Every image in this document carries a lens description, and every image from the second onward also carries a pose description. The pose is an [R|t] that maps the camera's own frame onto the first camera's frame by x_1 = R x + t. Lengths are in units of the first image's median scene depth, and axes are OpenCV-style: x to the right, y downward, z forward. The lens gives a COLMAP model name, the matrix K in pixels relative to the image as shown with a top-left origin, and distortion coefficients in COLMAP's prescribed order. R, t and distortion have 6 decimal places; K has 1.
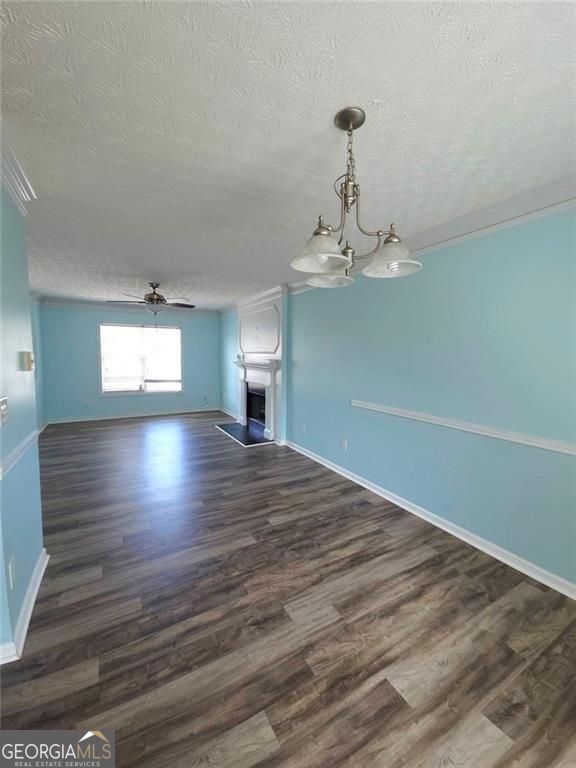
lens RADIAL K [[310.1, 0, 288.4], [0, 310.1, 376.7], [0, 0, 1]] dist [0.012757, -0.009947]
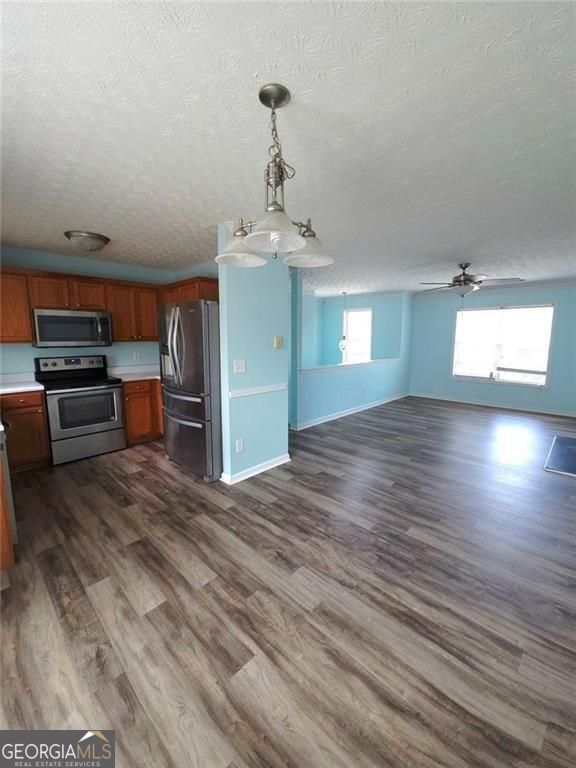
lens RADIAL K [[310.1, 0, 288.4], [0, 310.1, 376.7], [0, 0, 1]] dist [0.012757, -0.009947]
pose [[0.283549, 0.113697, -0.952194, 0.989268], [-0.069434, 0.992774, 0.097867, -0.039414], [0.956441, 0.038364, 0.289394, 0.629373]]
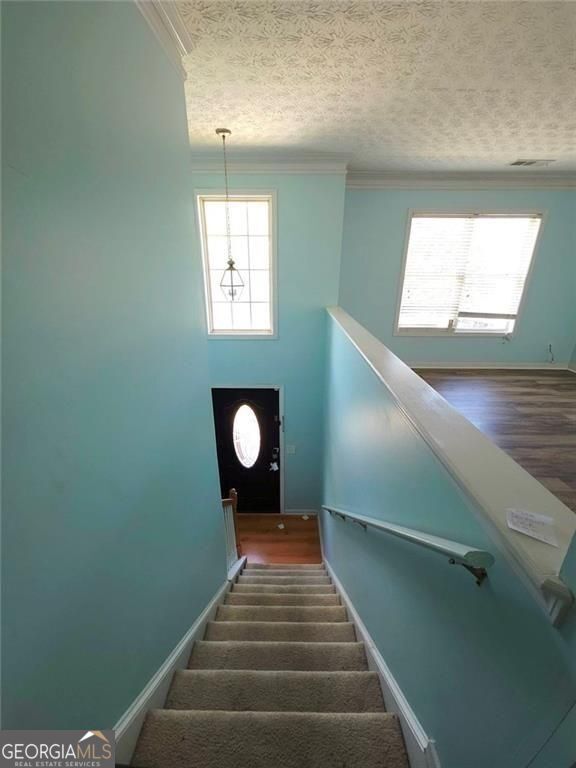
lens RADIAL K [[310.1, 0, 288.4], [0, 310.1, 376.7], [0, 0, 1]] dist [0.012757, -0.009947]
pose [[0.863765, 0.169304, -0.474601, -1.835982], [-0.036405, 0.960372, 0.276335, -0.103125], [0.502578, -0.221411, 0.835699, 1.203843]]
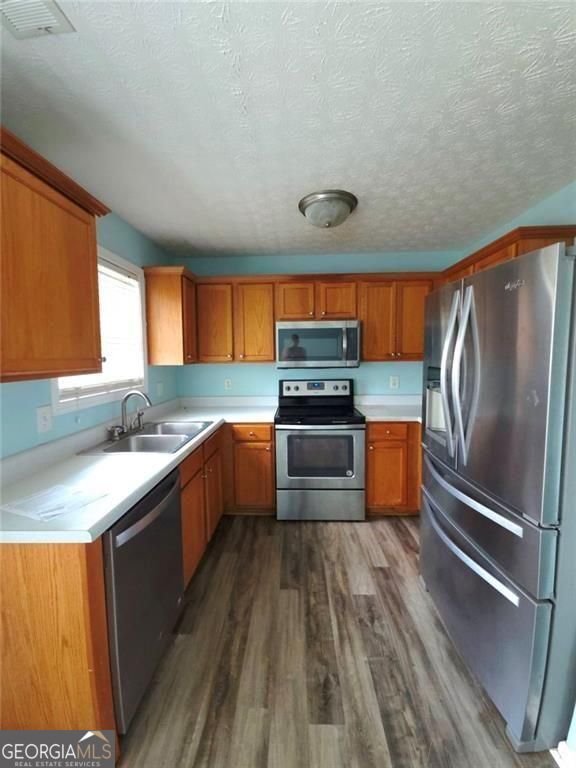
lens RADIAL K [[310.1, 0, 288.4], [0, 310.1, 376.7], [0, 0, 1]] dist [0.012757, -0.009947]
pose [[-0.517085, 0.060494, -0.853794, -0.052635], [-0.058071, 0.992721, 0.105508, -0.051819], [0.853962, 0.104137, -0.509808, 0.552640]]
